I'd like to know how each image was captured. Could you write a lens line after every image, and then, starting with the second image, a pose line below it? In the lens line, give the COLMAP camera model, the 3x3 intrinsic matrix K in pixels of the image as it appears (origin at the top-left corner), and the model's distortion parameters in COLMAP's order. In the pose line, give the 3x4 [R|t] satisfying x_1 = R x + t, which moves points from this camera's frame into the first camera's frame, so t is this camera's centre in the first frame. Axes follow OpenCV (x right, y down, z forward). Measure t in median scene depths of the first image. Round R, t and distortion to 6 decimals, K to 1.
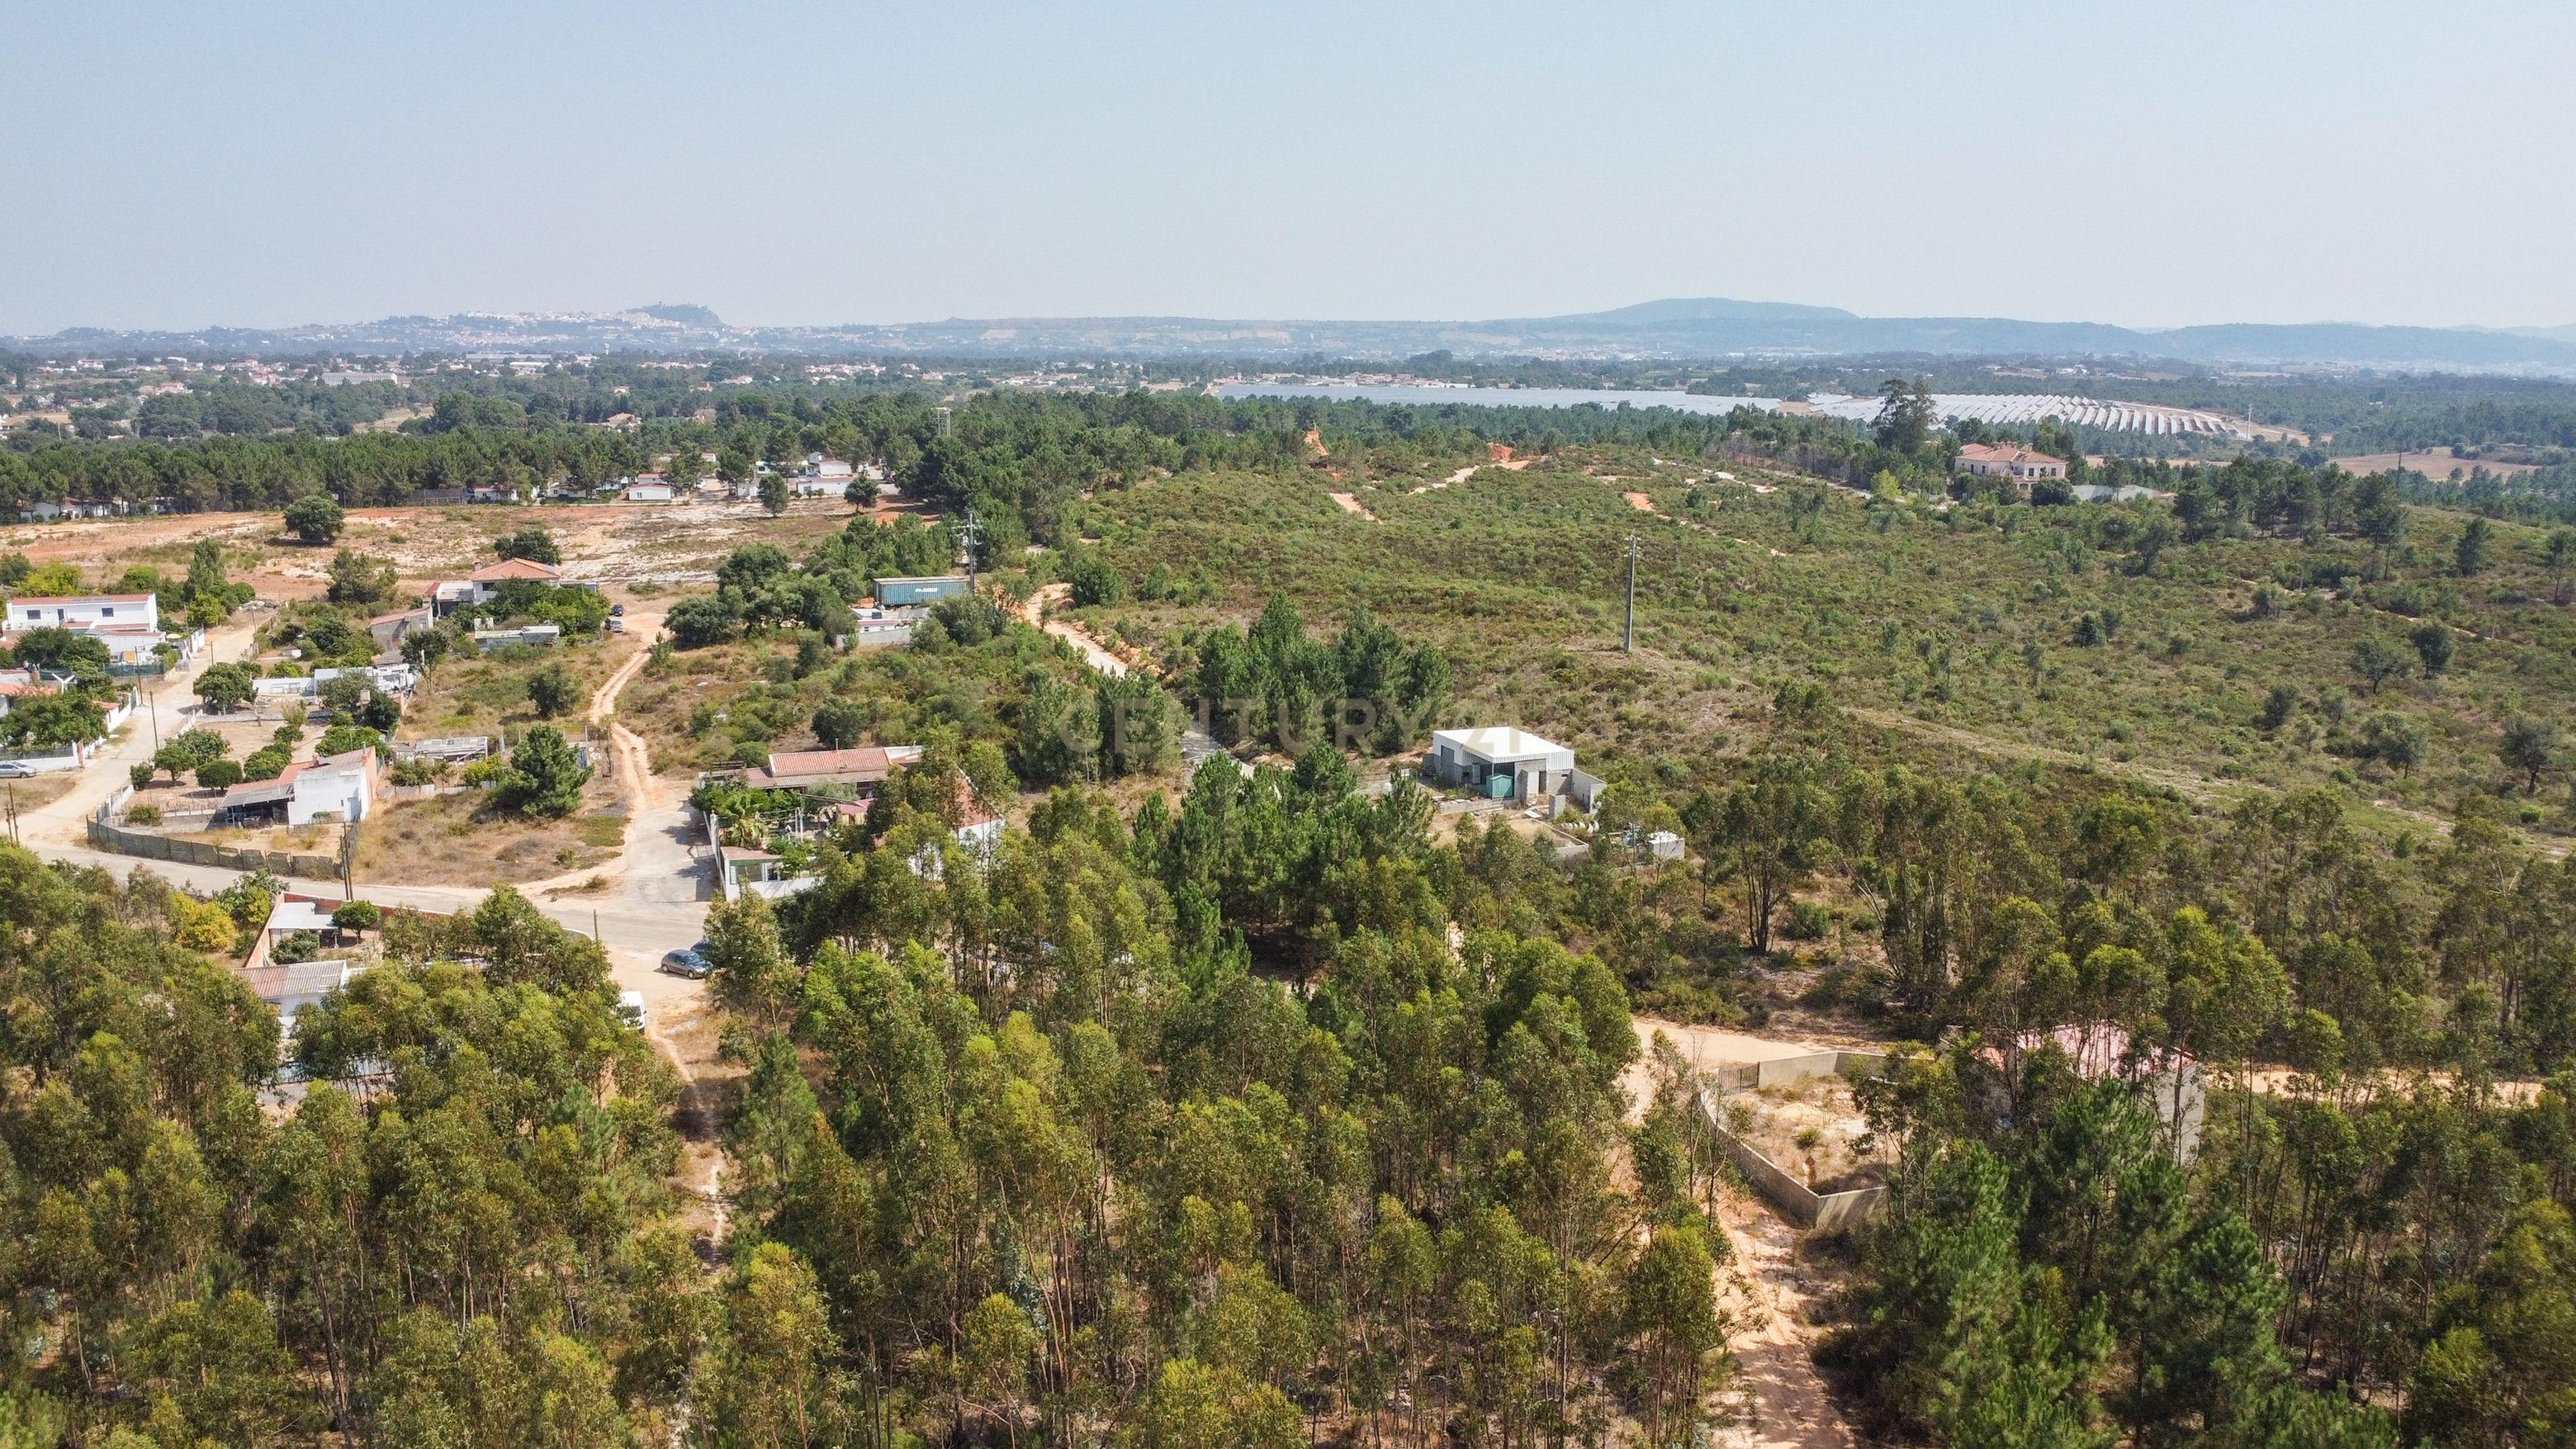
lens RADIAL K [[2308.0, 0, 1288.0], [0, 2308.0, 724.5], [0, 0, 1]] dist [-0.026752, -0.009270]
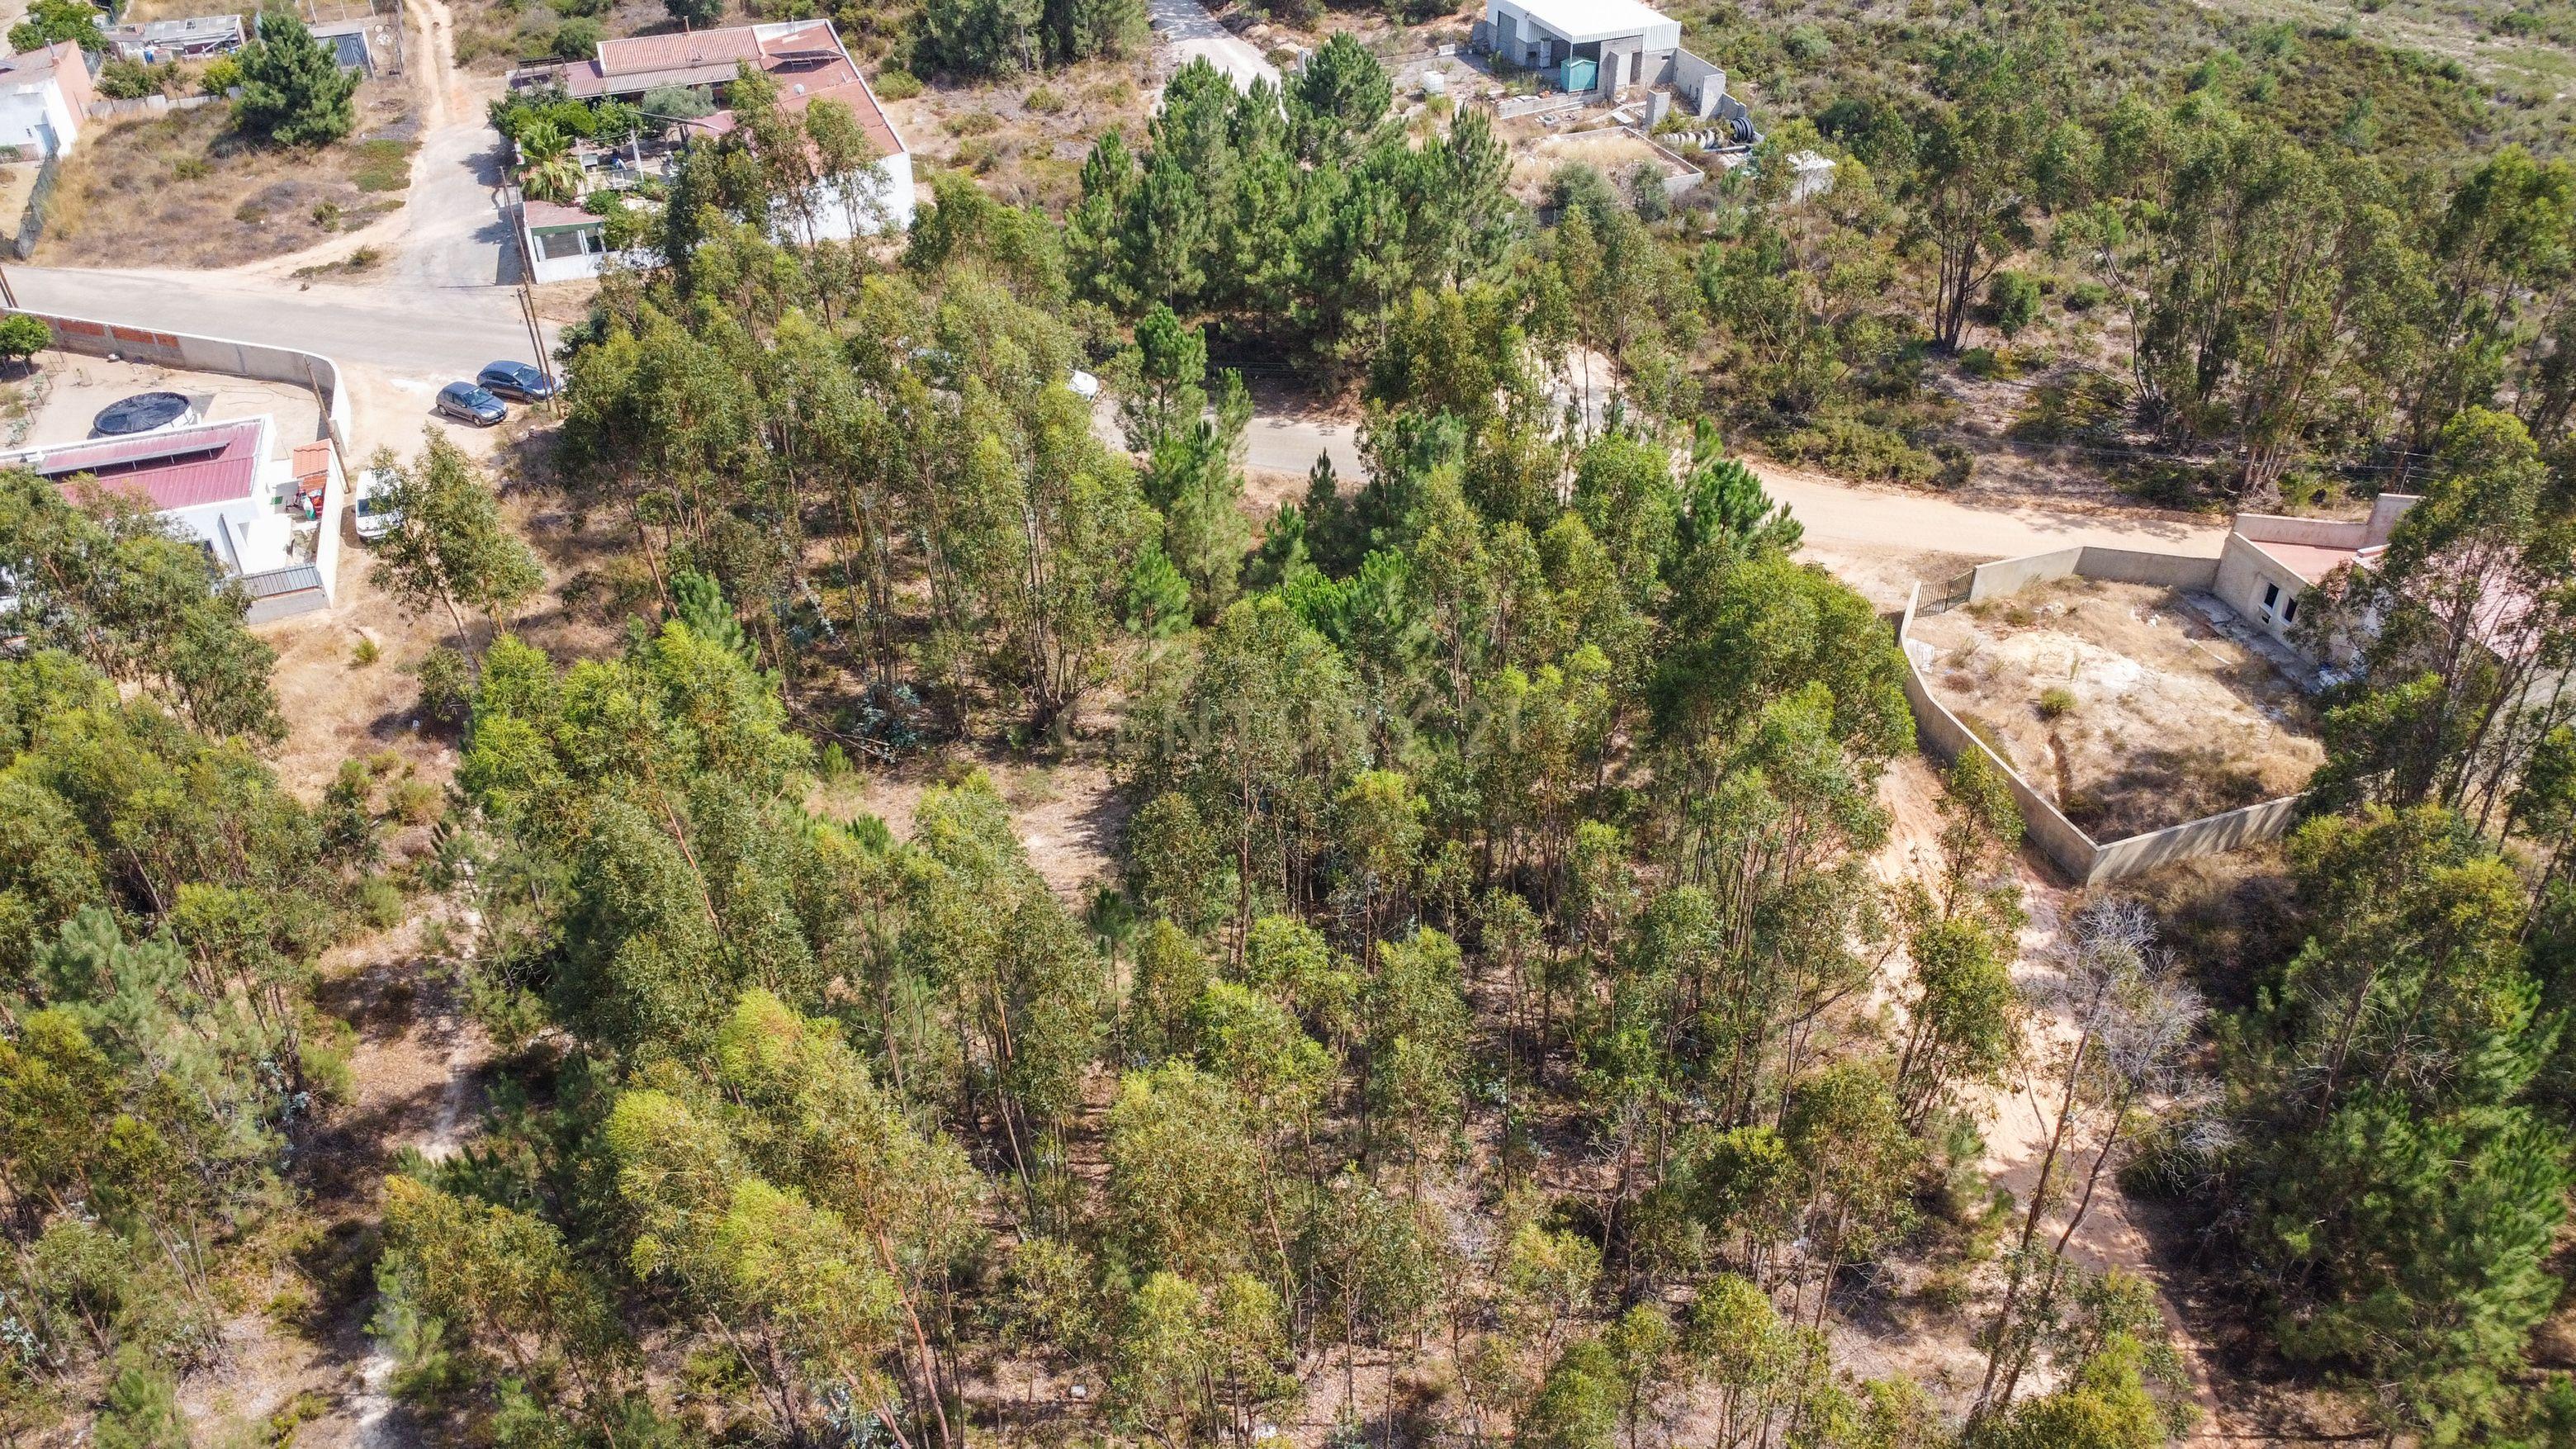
lens RADIAL K [[1892.5, 0, 1288.0], [0, 1892.5, 724.5], [0, 0, 1]] dist [-0.022708, -0.013133]
pose [[0.999883, -0.015282, 0.000135, -0.004816], [0.013704, 0.900438, 0.434768, -0.045841], [-0.006766, -0.434715, 0.900543, 0.329140]]
